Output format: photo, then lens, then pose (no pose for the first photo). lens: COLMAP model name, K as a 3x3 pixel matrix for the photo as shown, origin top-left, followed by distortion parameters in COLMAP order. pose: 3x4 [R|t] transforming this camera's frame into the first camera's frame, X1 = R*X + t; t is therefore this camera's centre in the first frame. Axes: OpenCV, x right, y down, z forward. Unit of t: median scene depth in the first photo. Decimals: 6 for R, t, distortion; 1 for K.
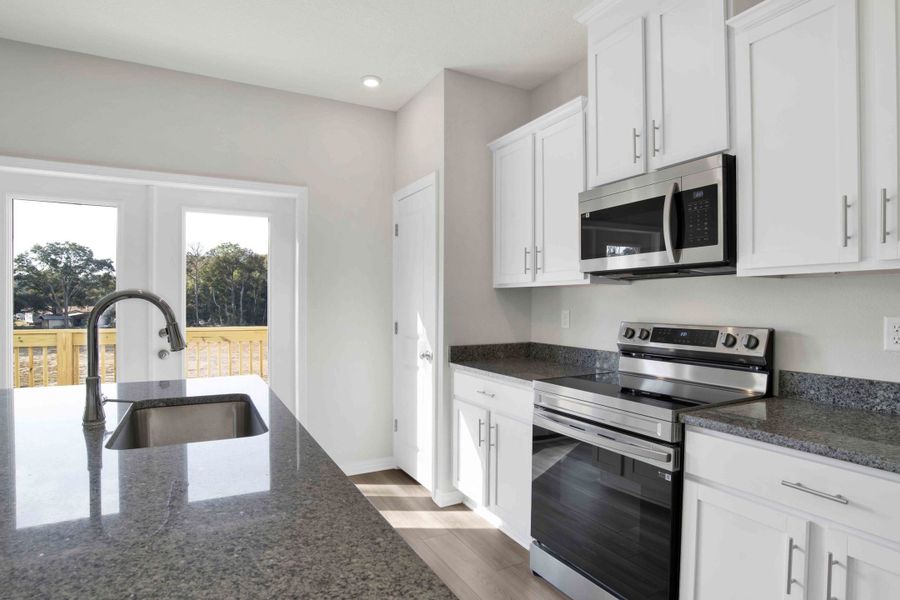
lens RADIAL K [[505.1, 0, 449.1], [0, 505.1, 298.2], [0, 0, 1]] dist [-0.048343, 0.004649]
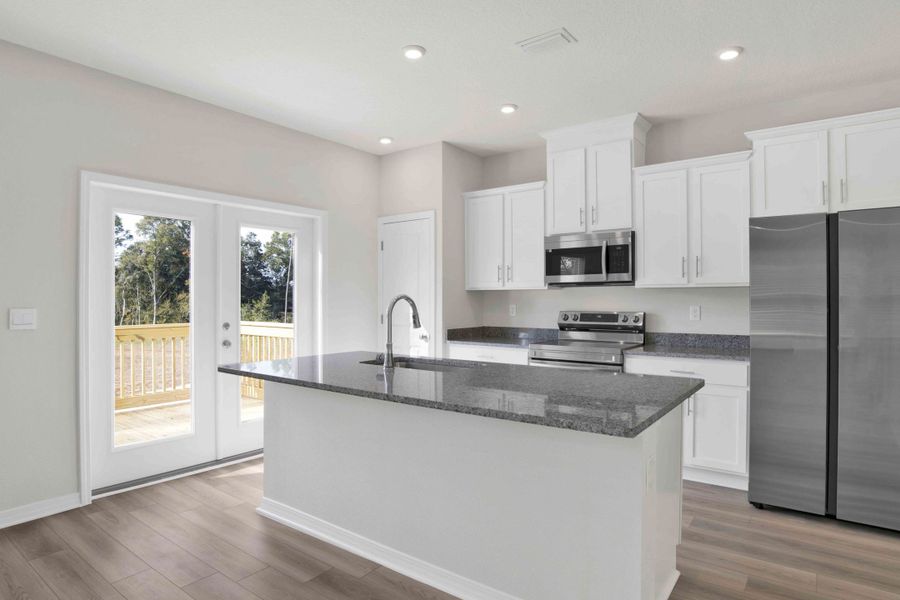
lens RADIAL K [[505.1, 0, 472.5], [0, 505.1, 295.6], [0, 0, 1]] dist [-0.048343, 0.004649]
pose [[0.901848, 0.001160, 0.432052, -0.742907], [-0.001938, 0.999997, 0.001361, -0.008997], [-0.432049, -0.002064, 0.901848, -0.487745]]
